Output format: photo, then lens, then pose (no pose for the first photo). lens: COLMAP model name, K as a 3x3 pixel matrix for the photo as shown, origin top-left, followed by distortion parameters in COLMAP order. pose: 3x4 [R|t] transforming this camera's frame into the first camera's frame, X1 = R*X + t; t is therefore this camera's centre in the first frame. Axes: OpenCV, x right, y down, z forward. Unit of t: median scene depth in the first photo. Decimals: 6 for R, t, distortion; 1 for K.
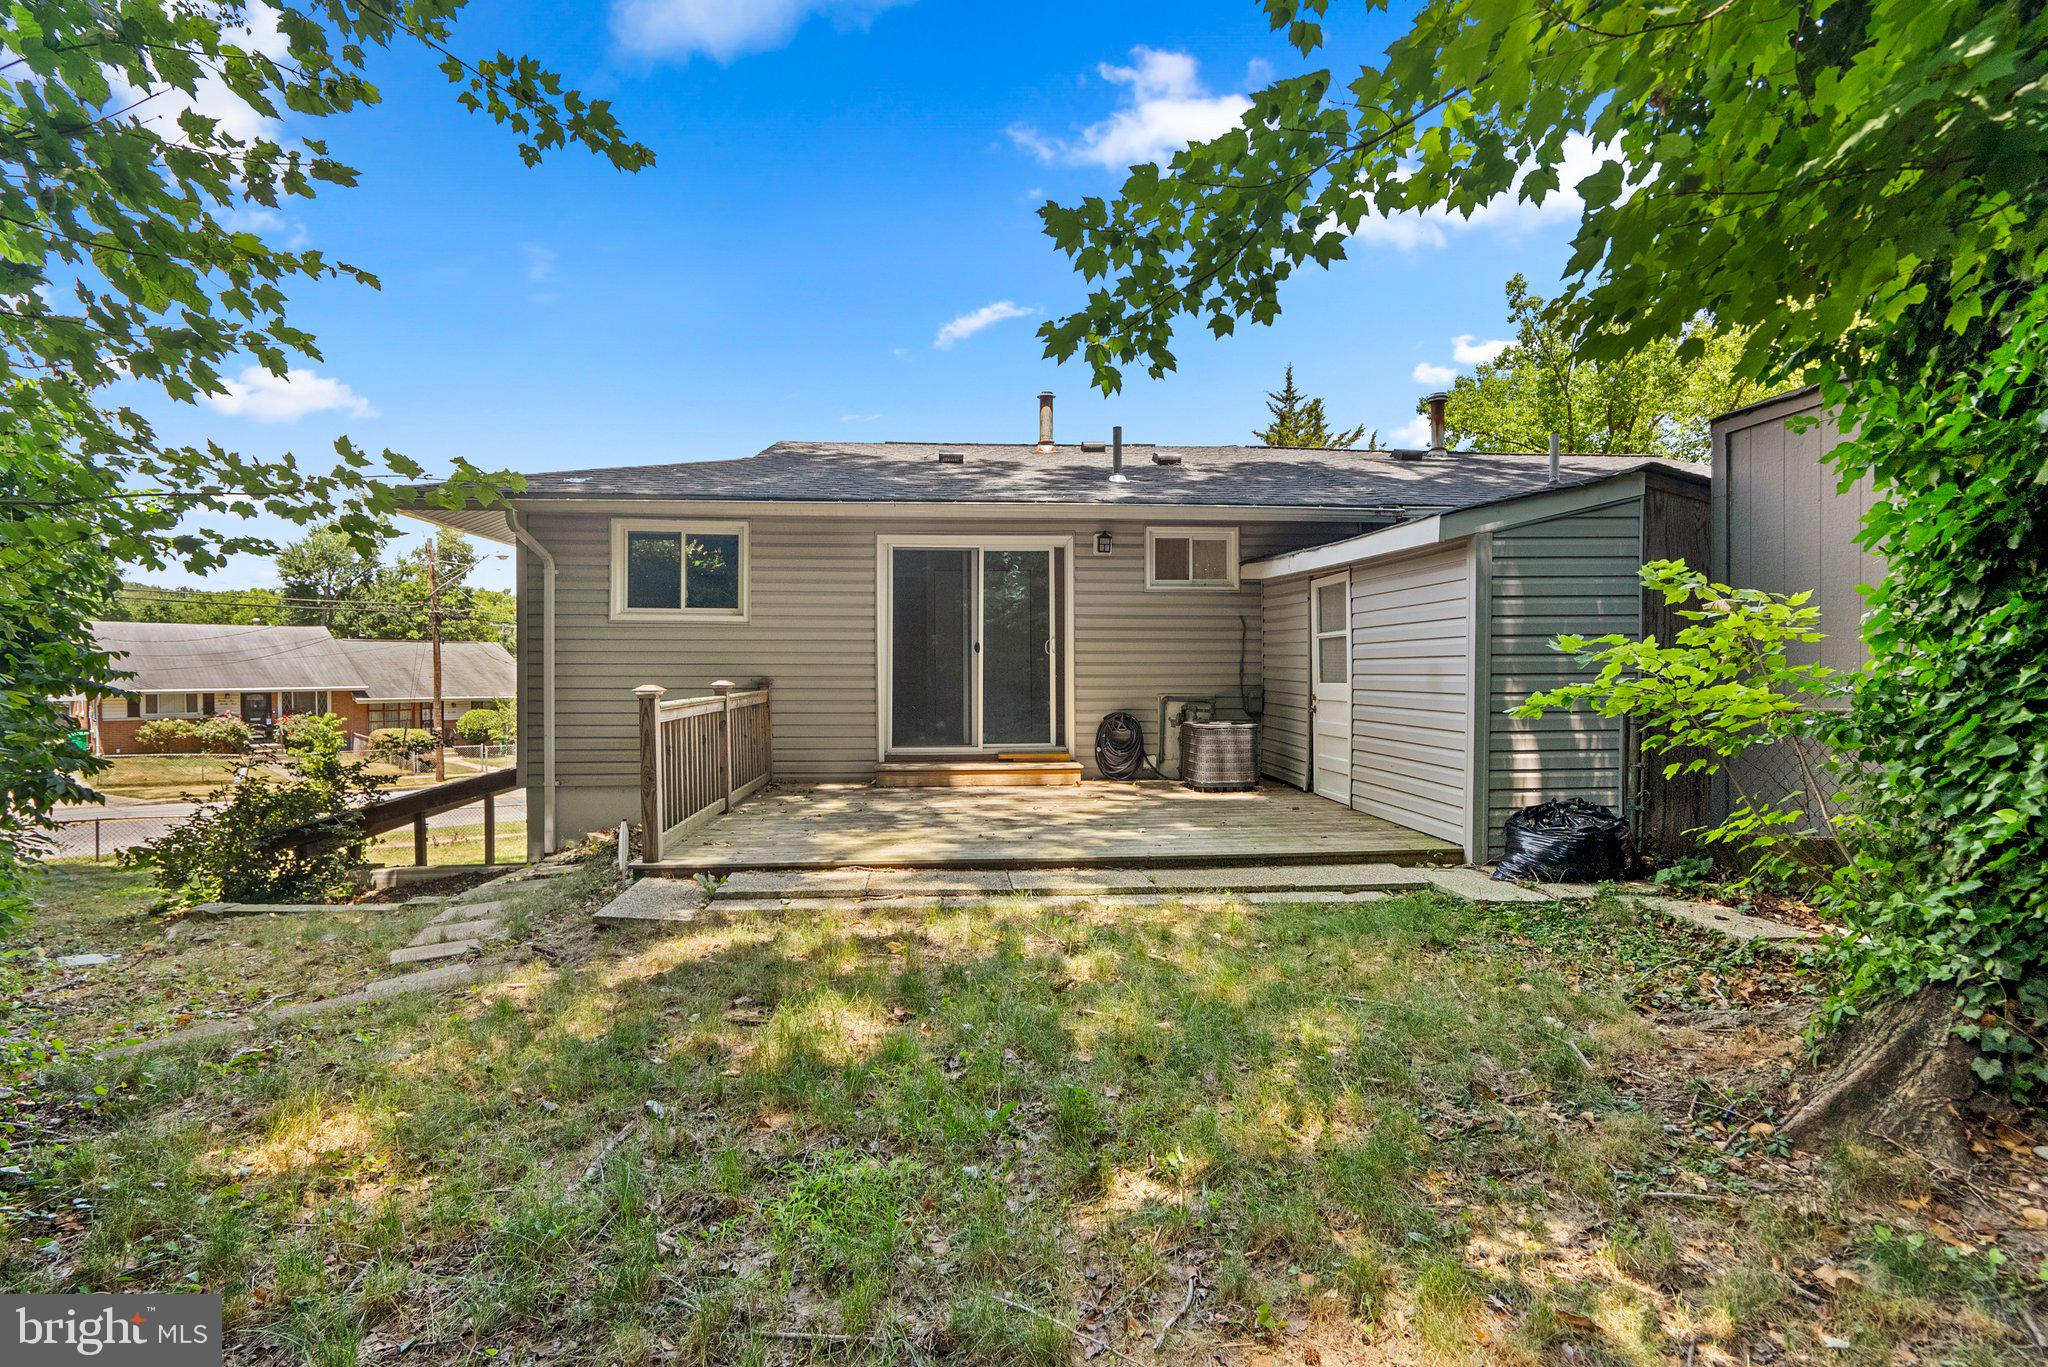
lens RADIAL K [[941.7, 0, 1020.4], [0, 941.7, 688.0], [0, 0, 1]] dist [-0.002770, 0.000636]
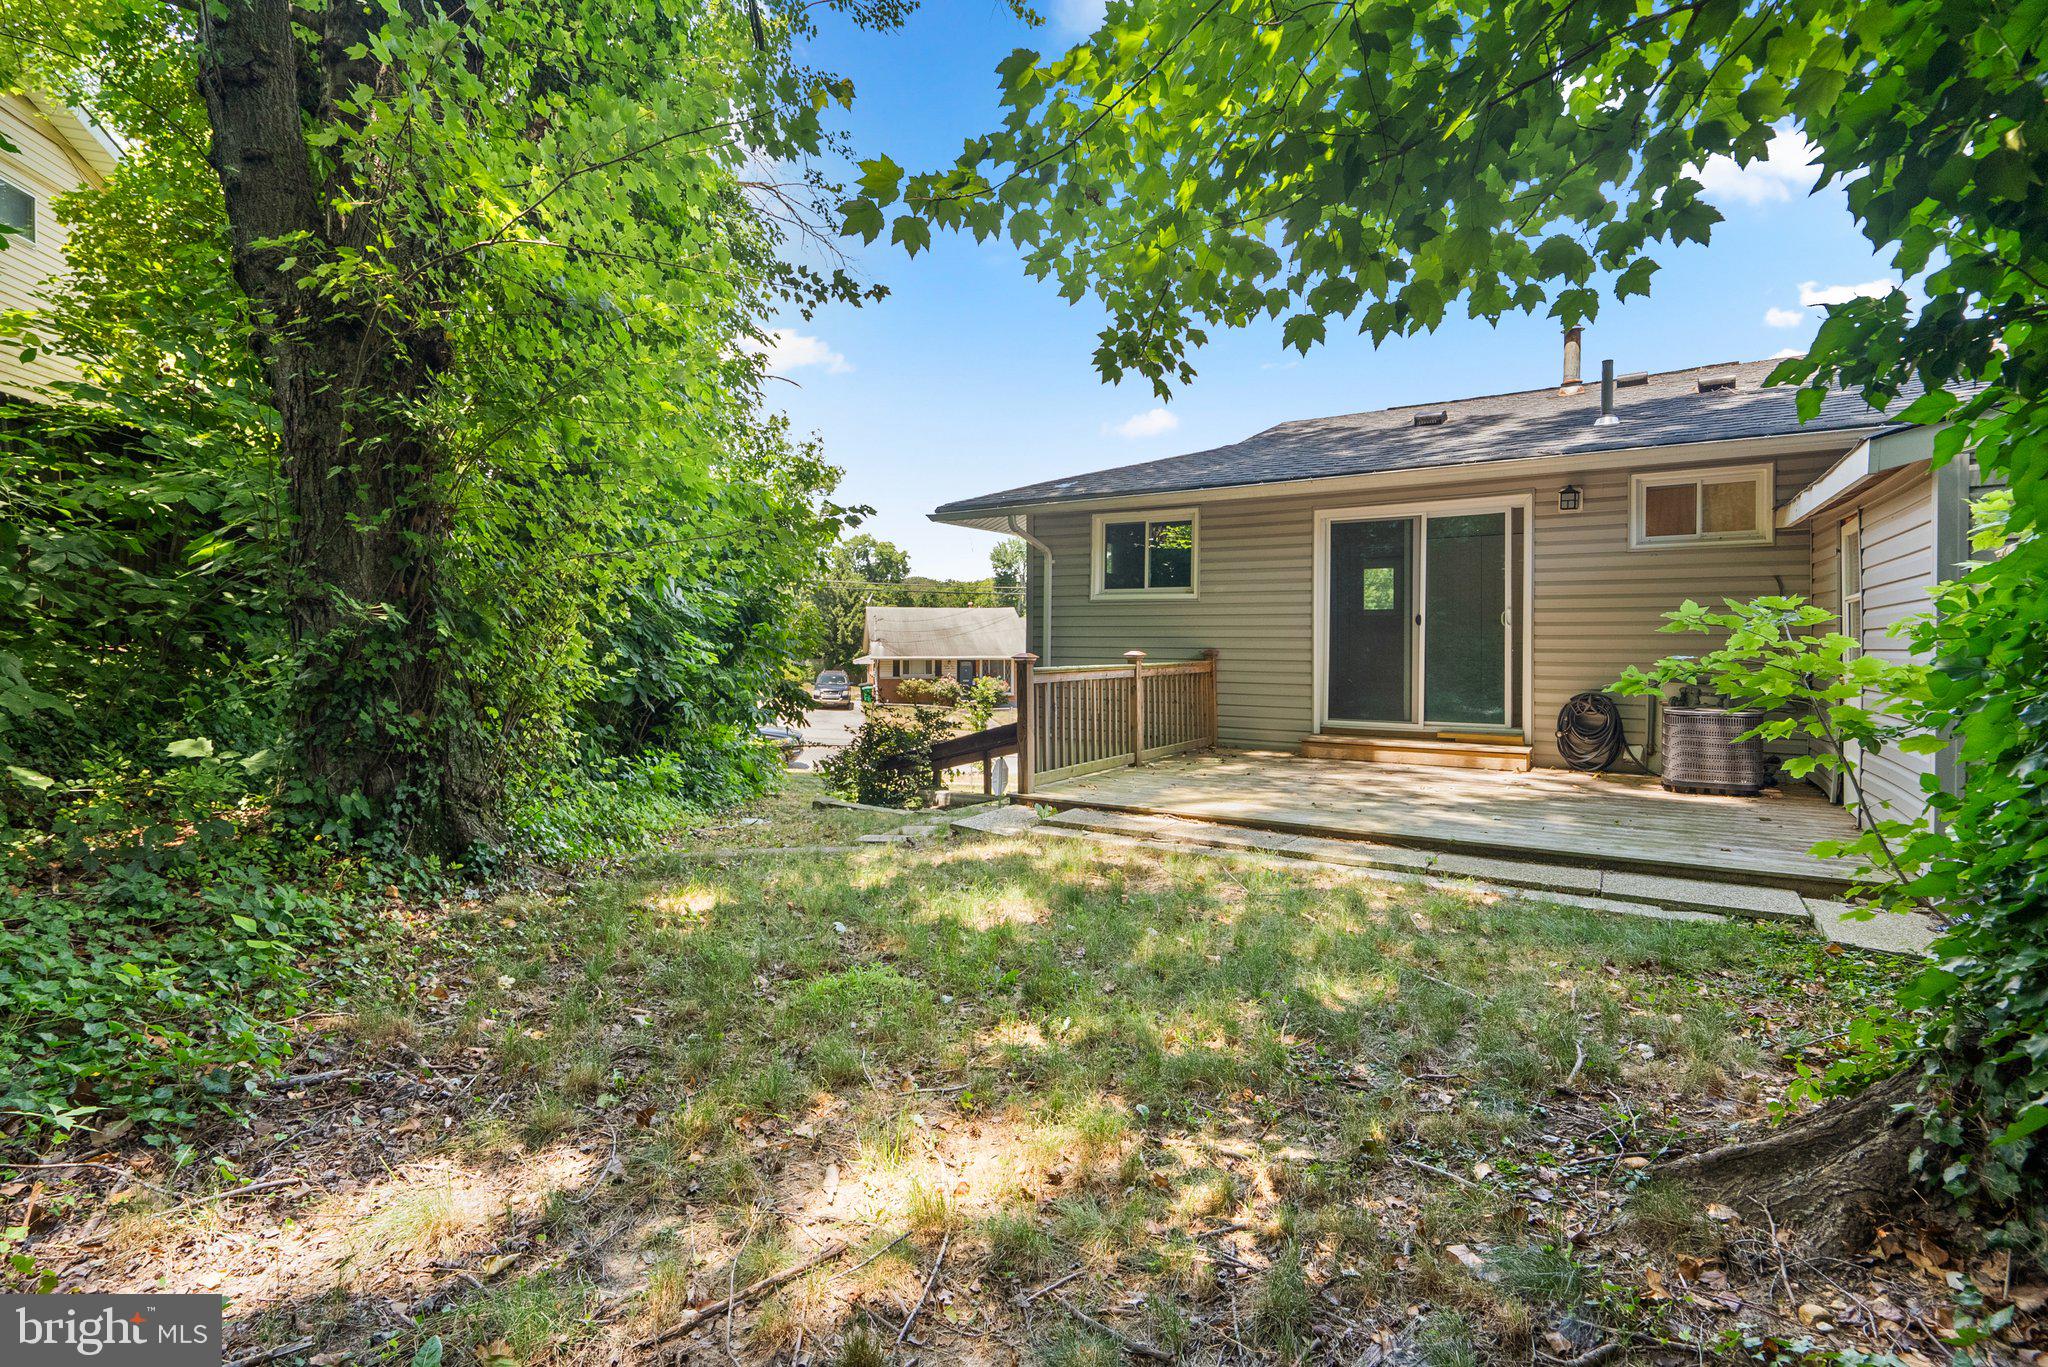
lens RADIAL K [[963.6, 0, 1024.0], [0, 963.6, 651.9], [0, 0, 1]] dist [0.001037, 0.000287]
pose [[0.794921, 0.008789, -0.606649, 0.231588], [-0.015560, 0.999862, -0.005902, 0.001676], [0.606514, 0.014131, 0.794948, -0.018336]]
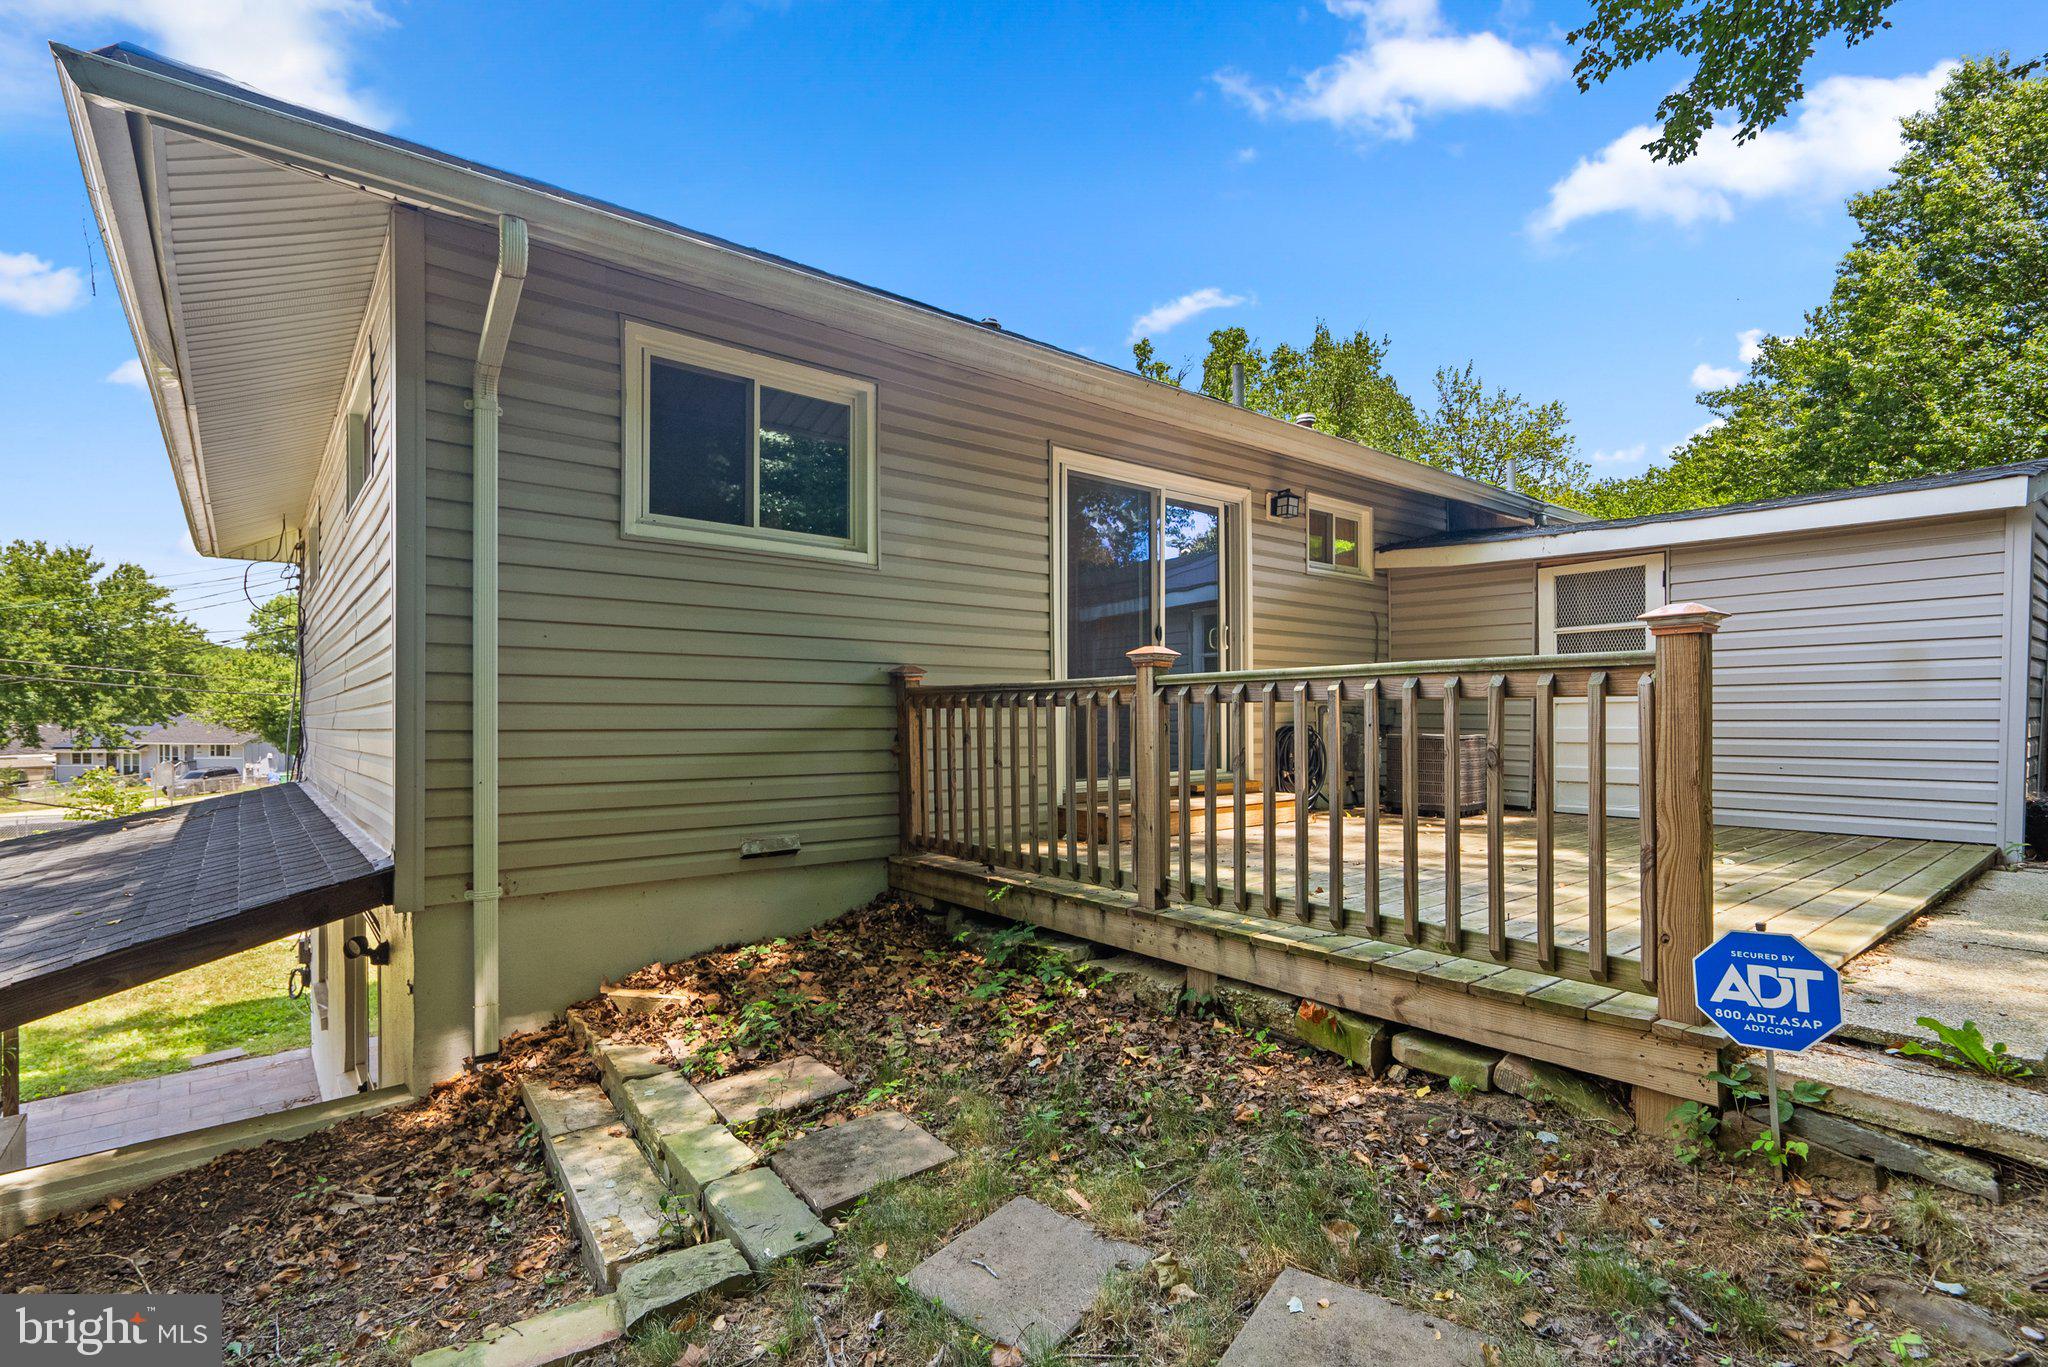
lens RADIAL K [[955.5, 0, 1018.7], [0, 955.5, 720.3], [0, 0, 1]] dist [-0.001272, 0.000929]
pose [[0.838850, 0.001276, 0.544361, -0.522792], [0.008435, 0.999847, -0.015341, 0.032655], [-0.544297, 0.017461, 0.838711, 0.470131]]
